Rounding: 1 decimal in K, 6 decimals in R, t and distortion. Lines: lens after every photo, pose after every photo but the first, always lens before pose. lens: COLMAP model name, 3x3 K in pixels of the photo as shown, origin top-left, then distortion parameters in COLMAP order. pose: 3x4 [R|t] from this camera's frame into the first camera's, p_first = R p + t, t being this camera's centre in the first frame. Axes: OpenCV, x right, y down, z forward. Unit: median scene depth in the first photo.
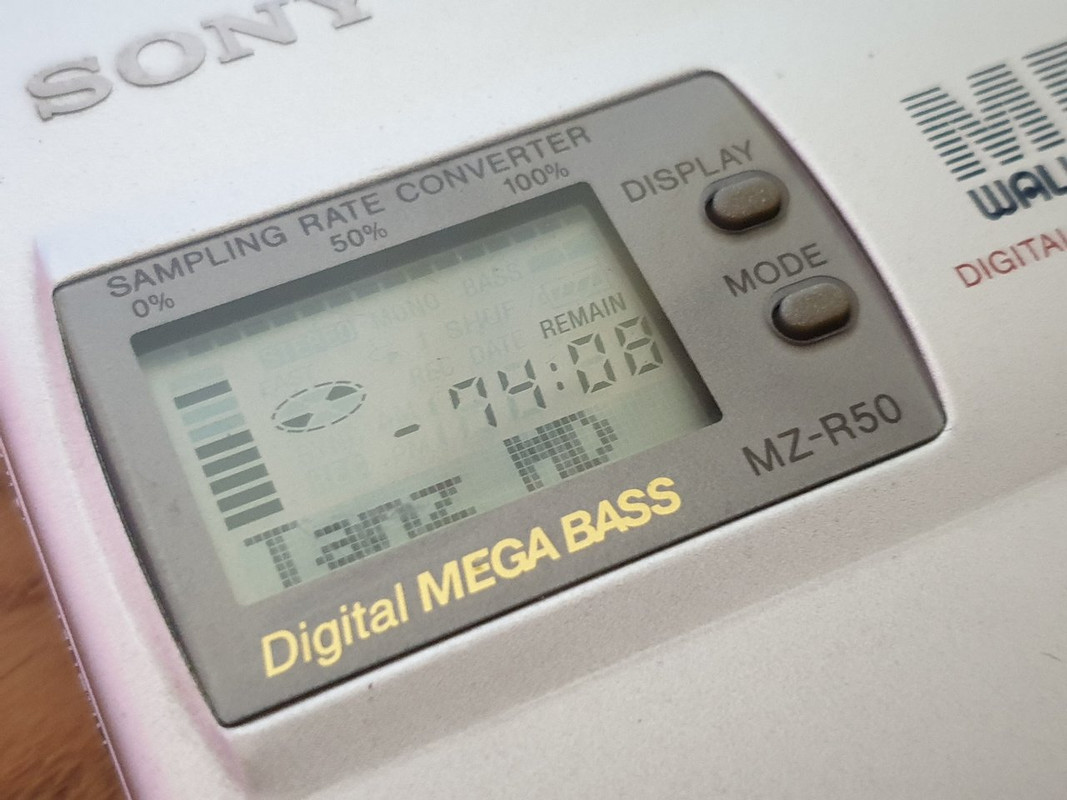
lens RADIAL K [[1639.7, 0, 533.5], [0, 1639.7, 400.0], [0, 0, 1]] dist [0.187981, -0.196984]
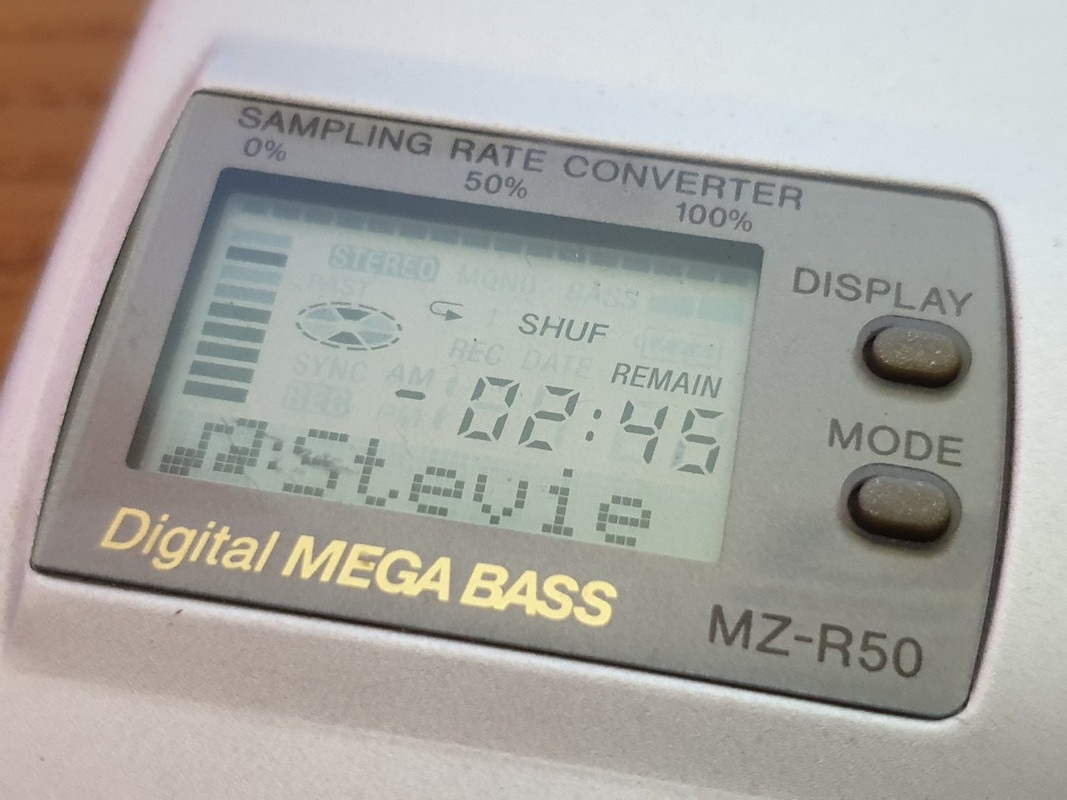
lens RADIAL K [[1639.7, 0, 533.5], [0, 1639.7, 400.0], [0, 0, 1]] dist [0.187981, -0.196984]
pose [[0.823585, 0.475868, -0.308638, 0.248794], [-0.474689, 0.876122, 0.084149, -0.083651], [0.310448, 0.077204, 0.947450, 0.173408]]
